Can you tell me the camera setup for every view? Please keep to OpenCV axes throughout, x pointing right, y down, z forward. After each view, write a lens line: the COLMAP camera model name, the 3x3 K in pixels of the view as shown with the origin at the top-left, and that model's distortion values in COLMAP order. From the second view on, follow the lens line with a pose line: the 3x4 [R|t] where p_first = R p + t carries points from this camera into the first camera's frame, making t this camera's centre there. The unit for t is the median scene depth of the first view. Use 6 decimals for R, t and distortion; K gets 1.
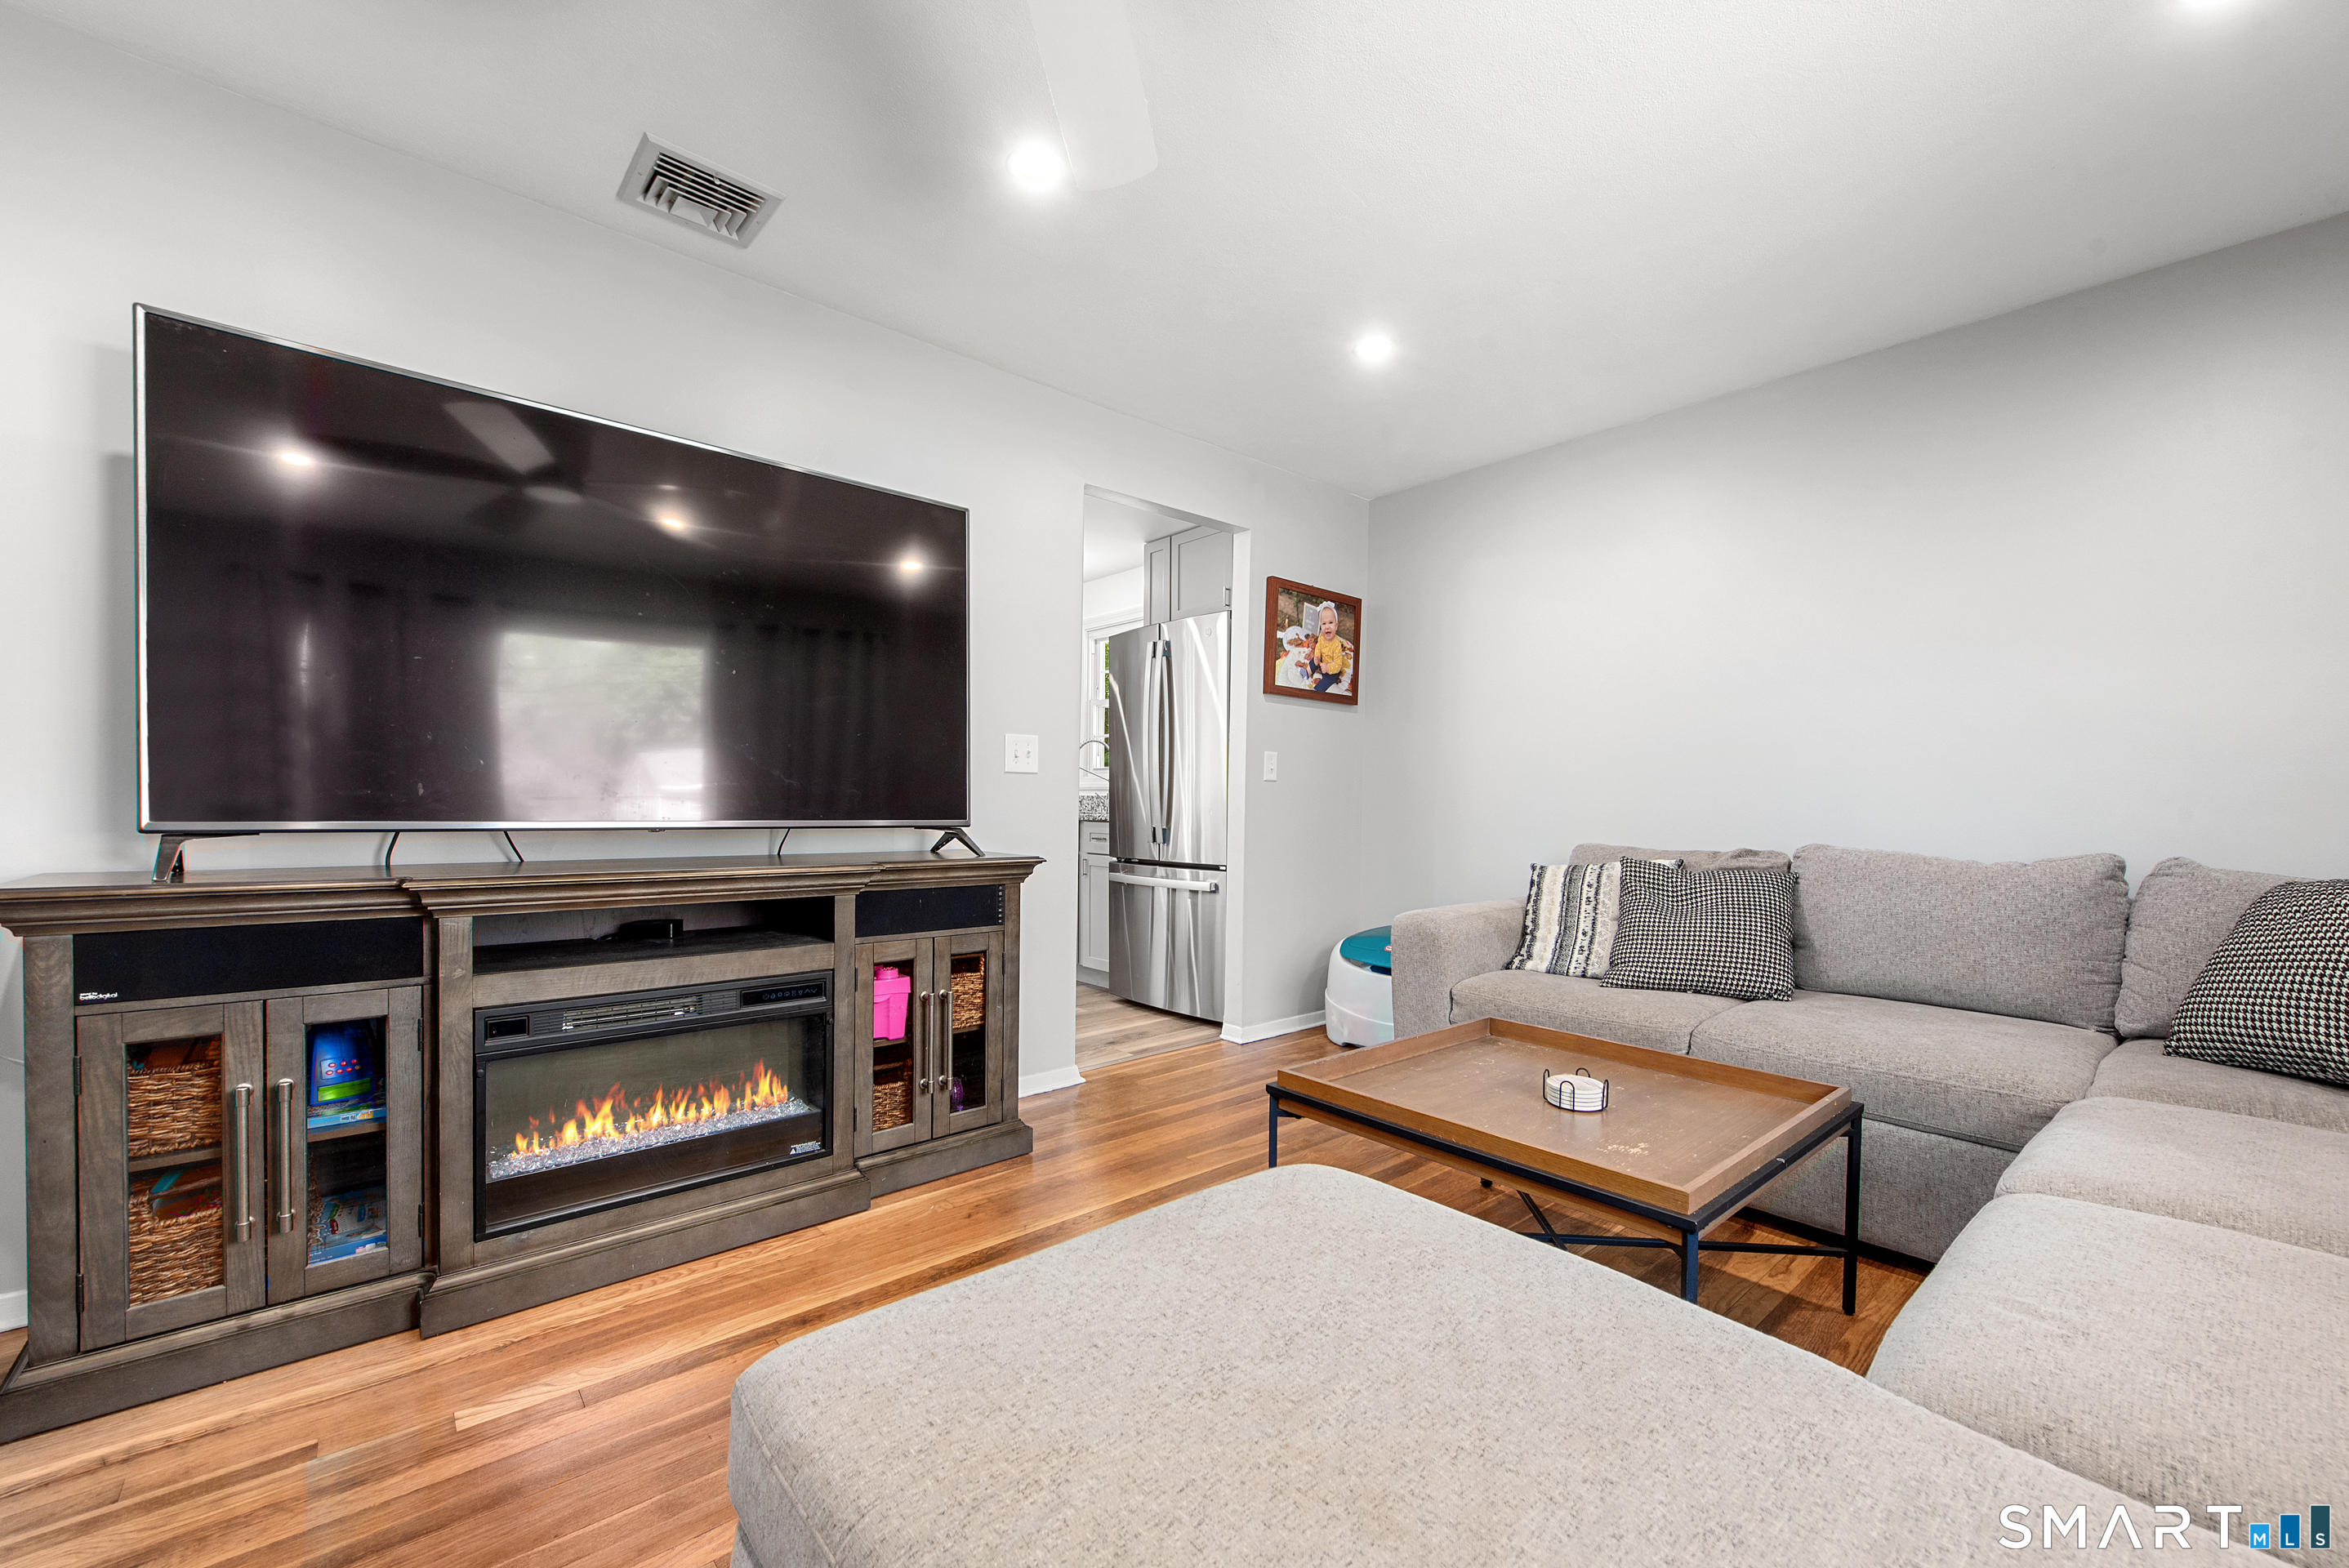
lens RADIAL K [[920.2, 0, 1175.4], [0, 920.2, 830.2], [0, 0, 1]] dist [0.003976, -0.000769]
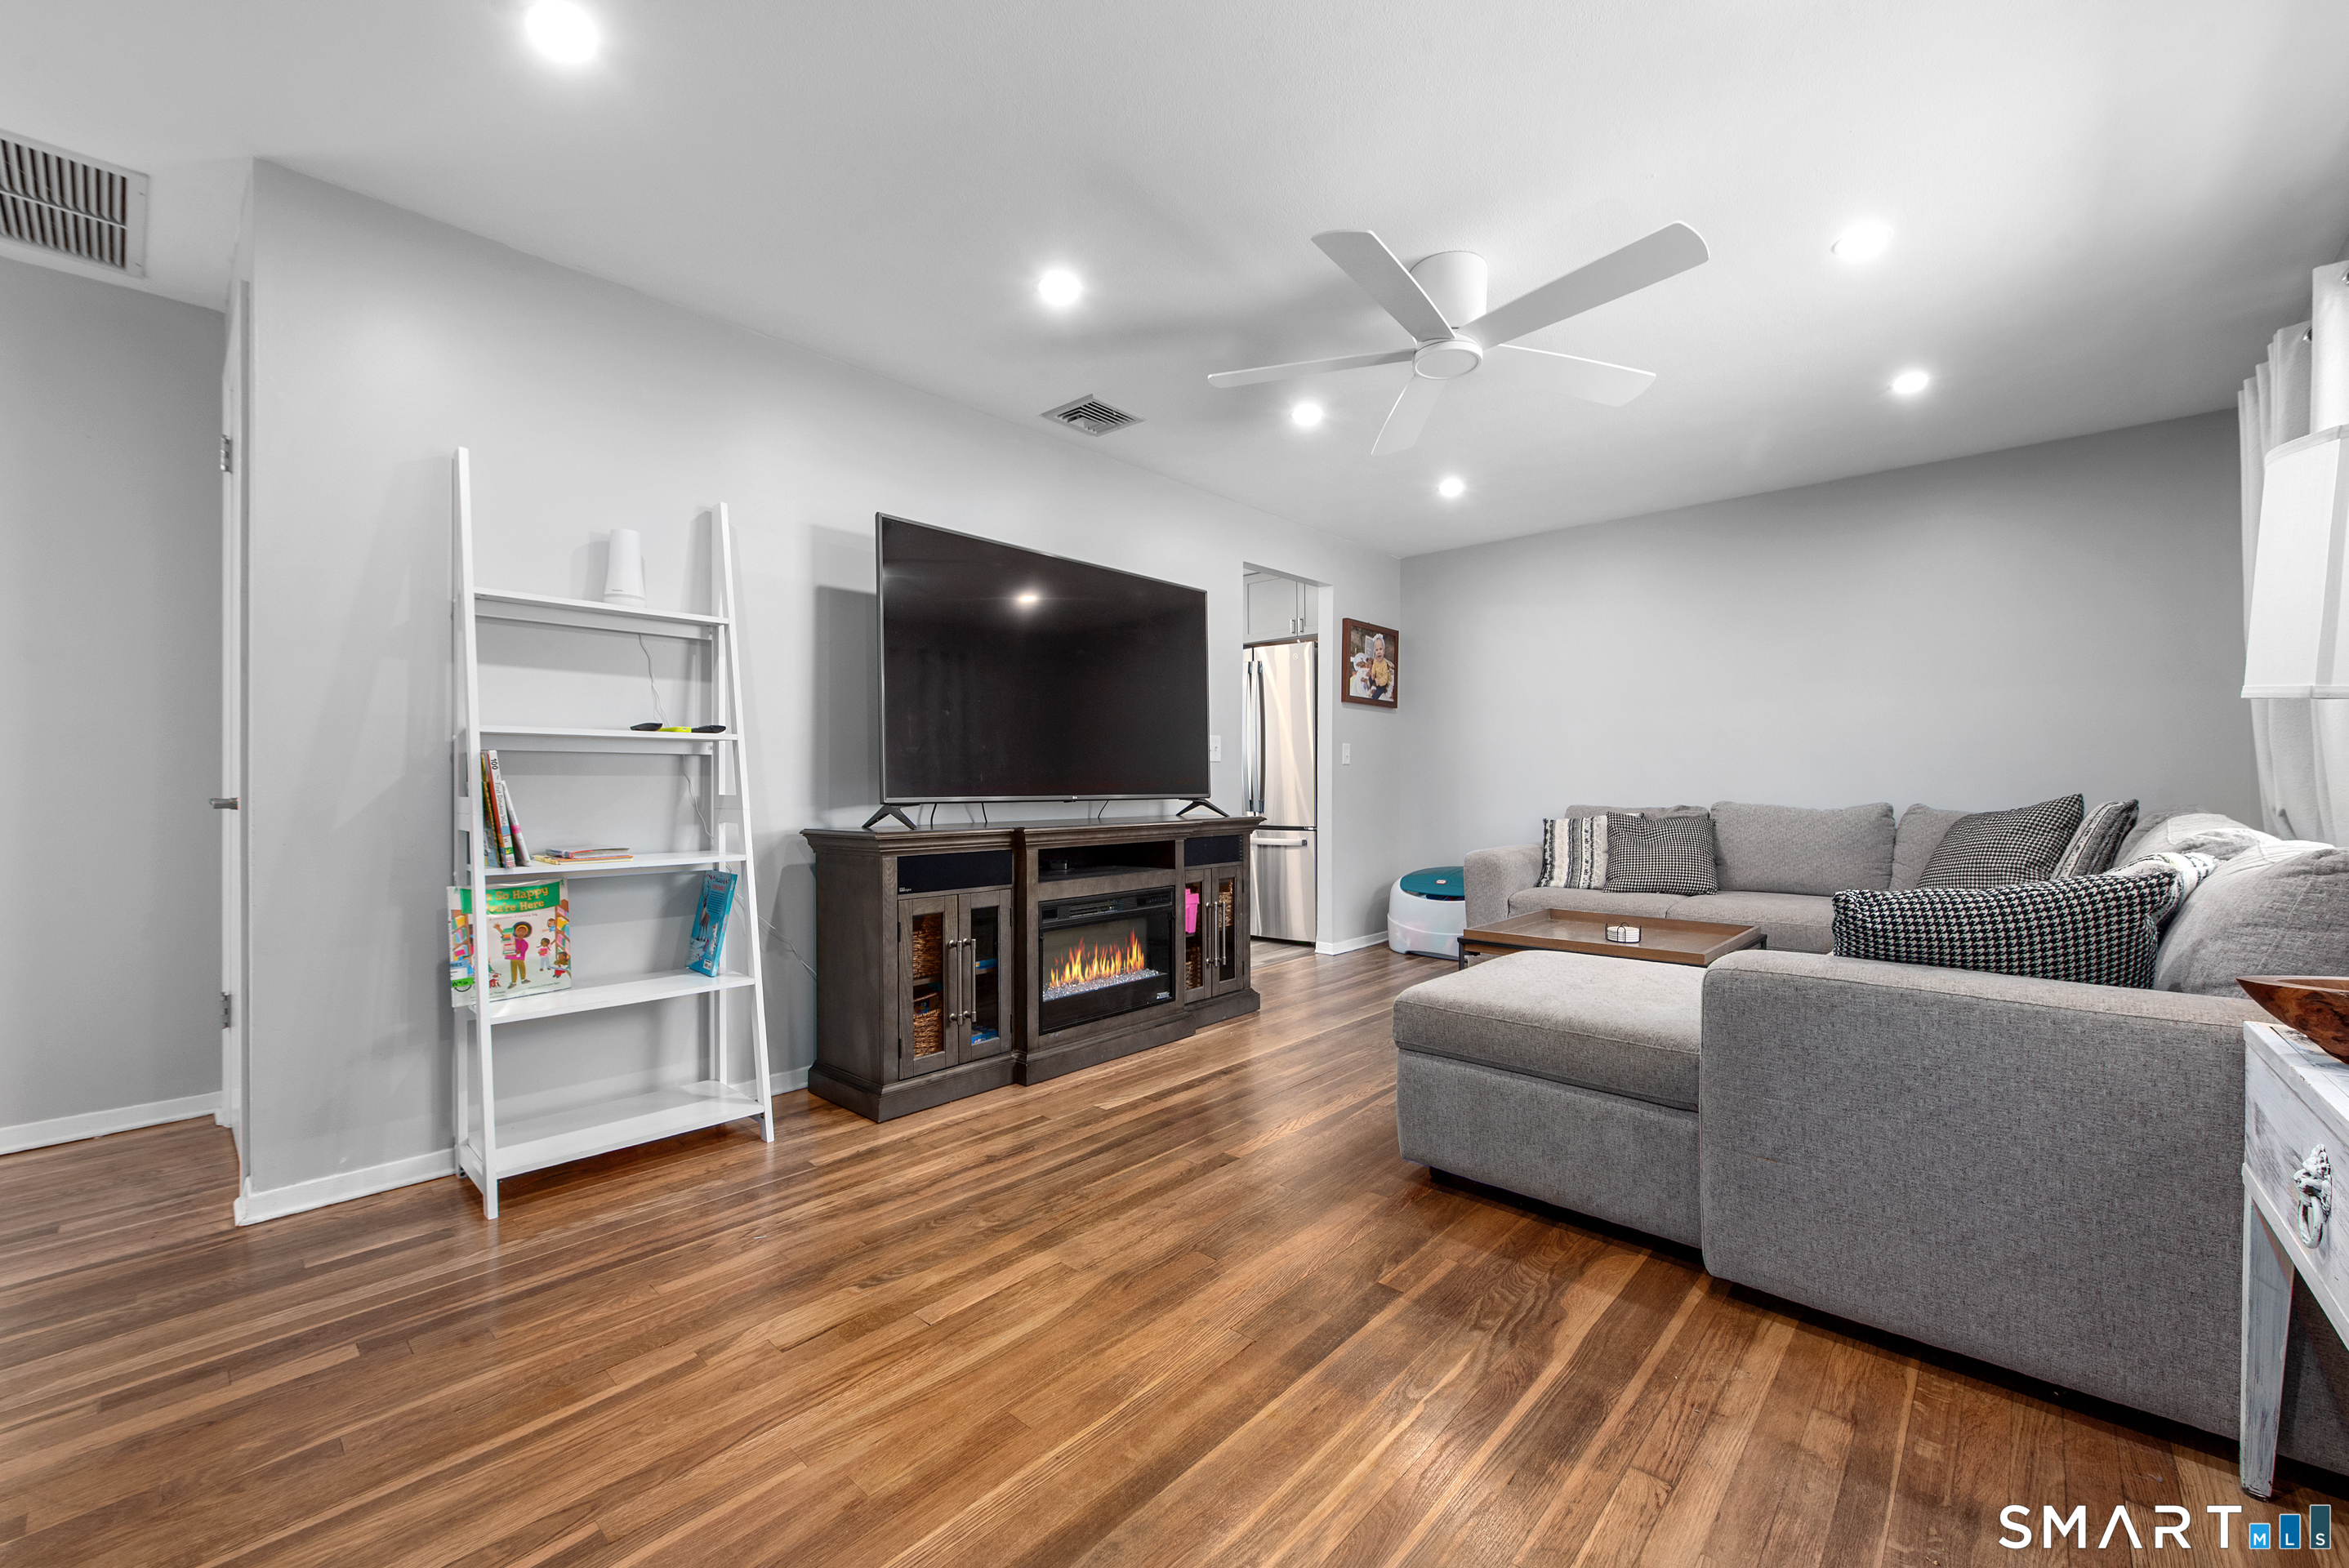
lens RADIAL K [[922.9, 0, 1173.8], [0, 922.9, 782.8], [0, 0, 1]] dist [-0.001954, -0.000191]
pose [[0.993771, -0.013119, 0.110668, -0.488580], [0.016329, 0.999470, -0.028153, 0.014185], [-0.110240, 0.029785, 0.993459, -0.551838]]
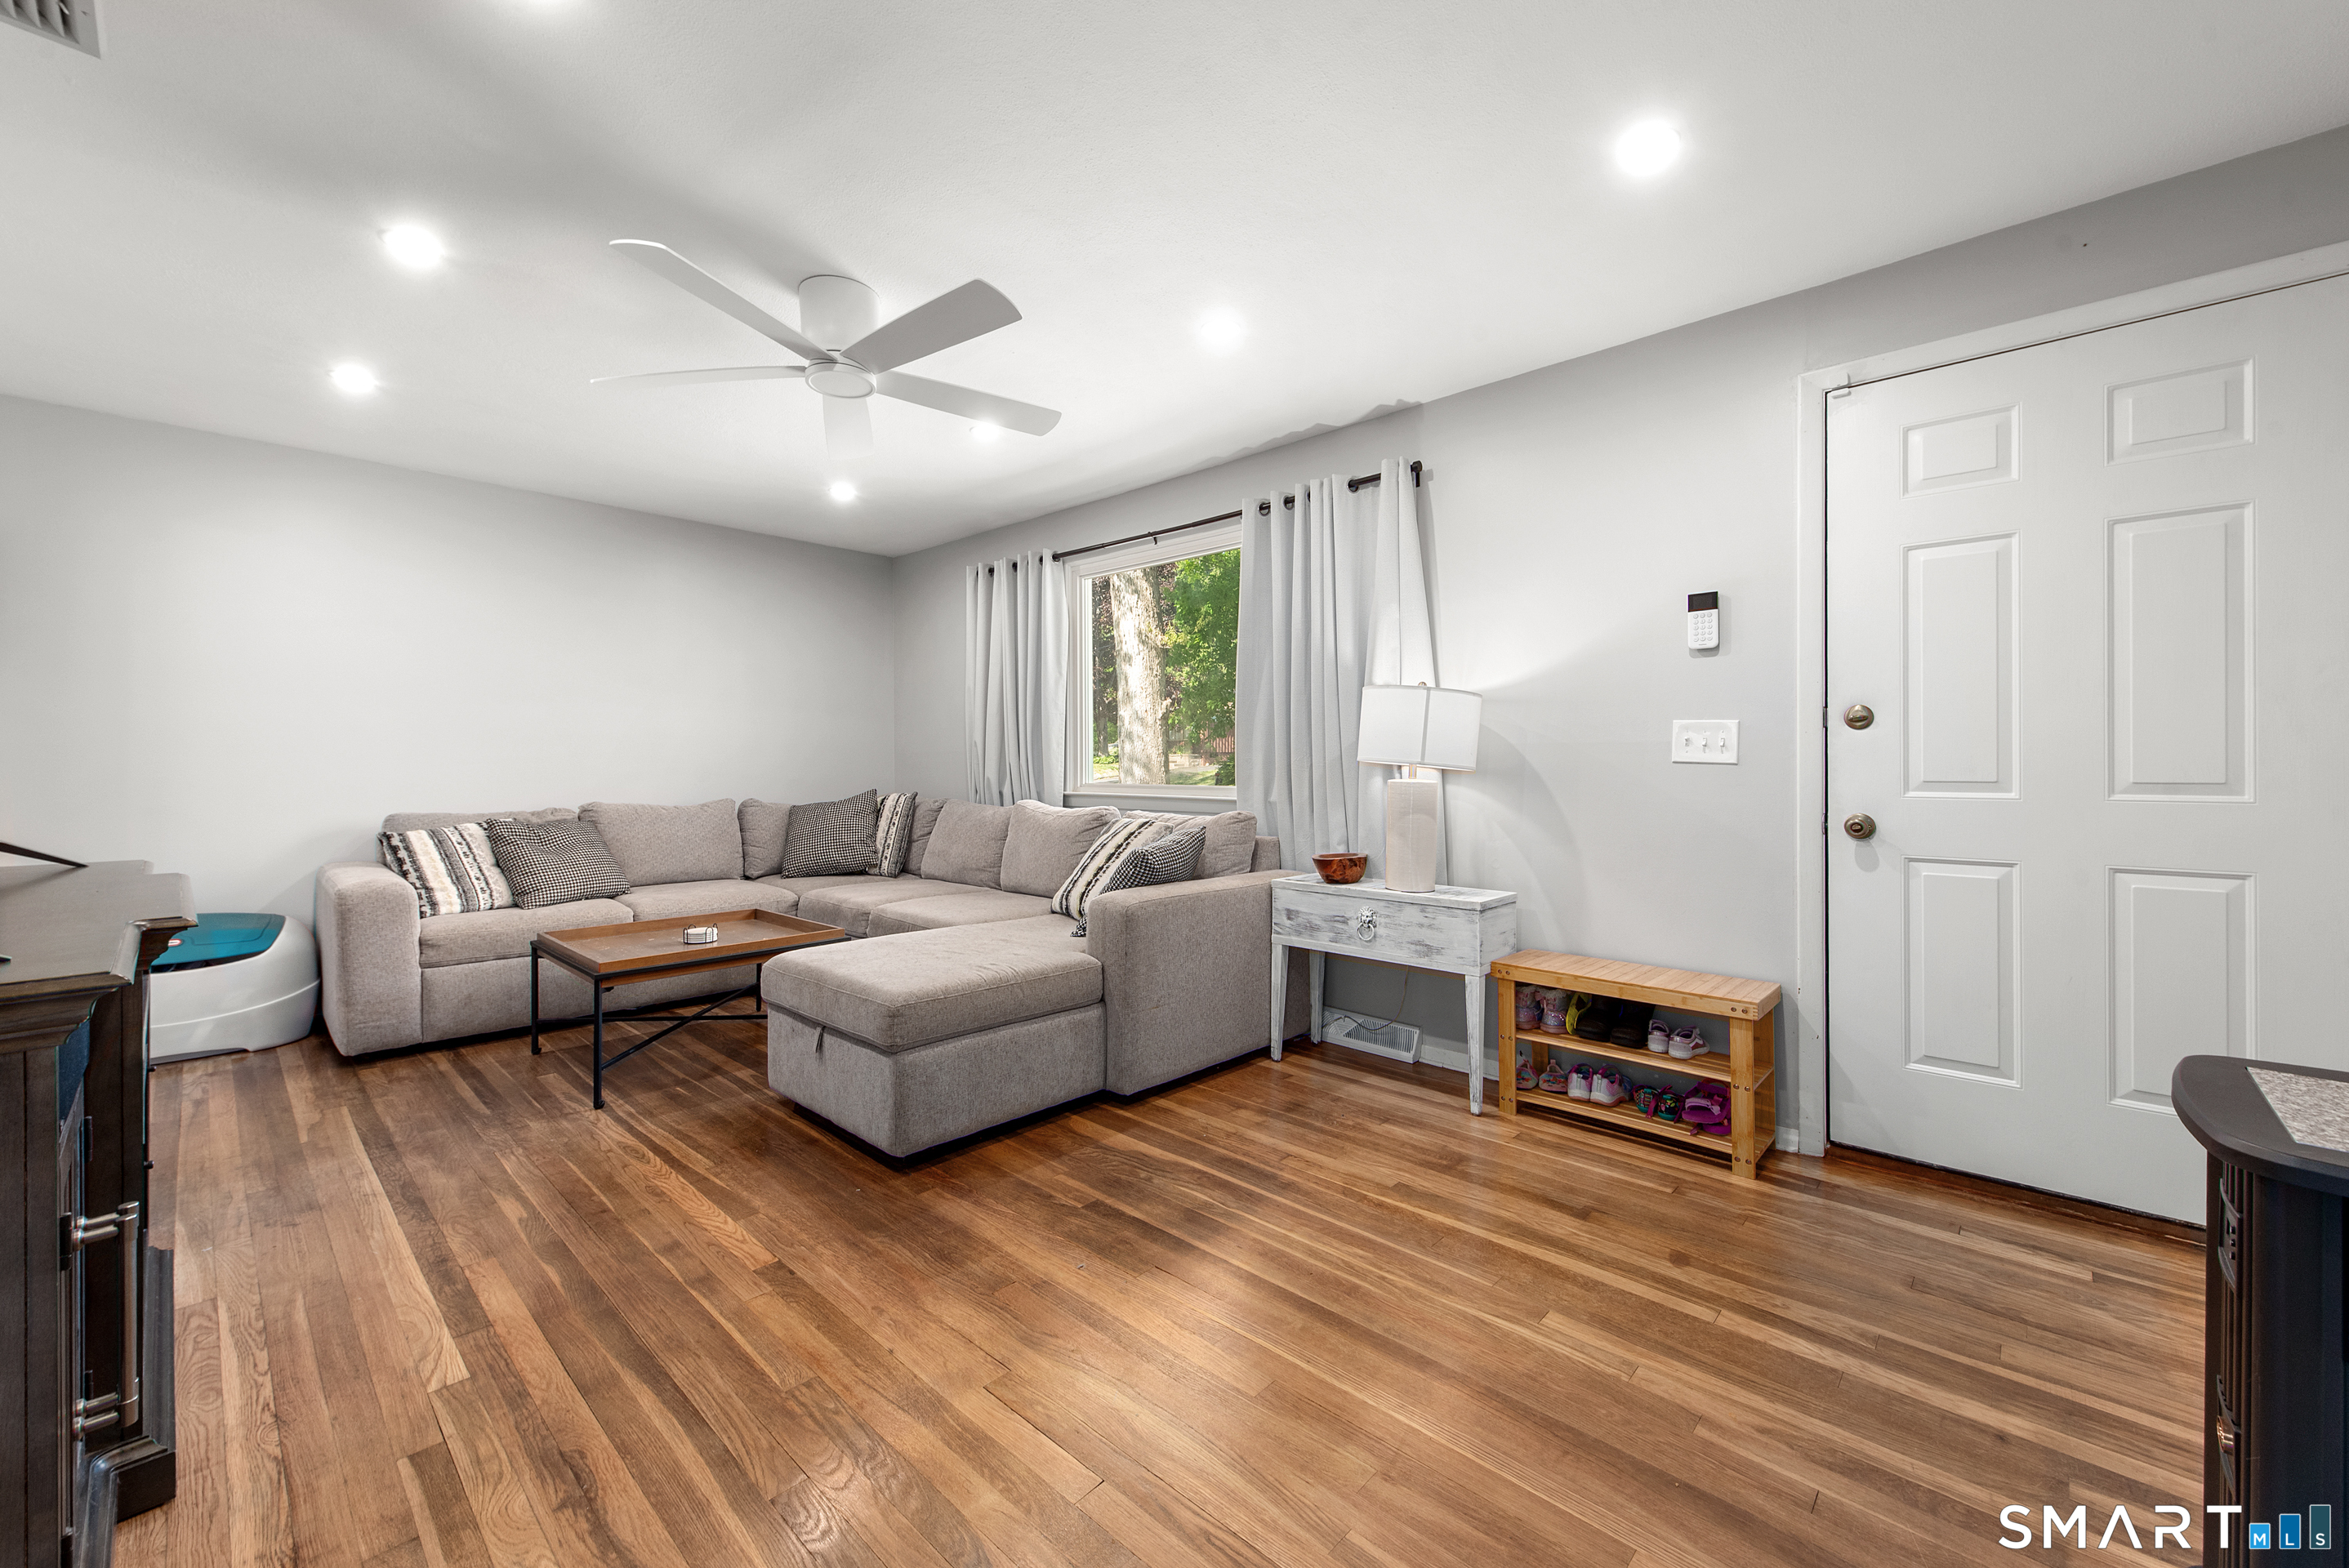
lens RADIAL K [[920.2, 0, 1180.4], [0, 920.2, 764.4], [0, 0, 1]] dist [0.003976, -0.000769]
pose [[-0.090980, -0.007481, 0.995825, -1.131591], [0.031005, 0.999466, 0.010341, -0.040228], [-0.995370, 0.031817, -0.090700, 0.128547]]
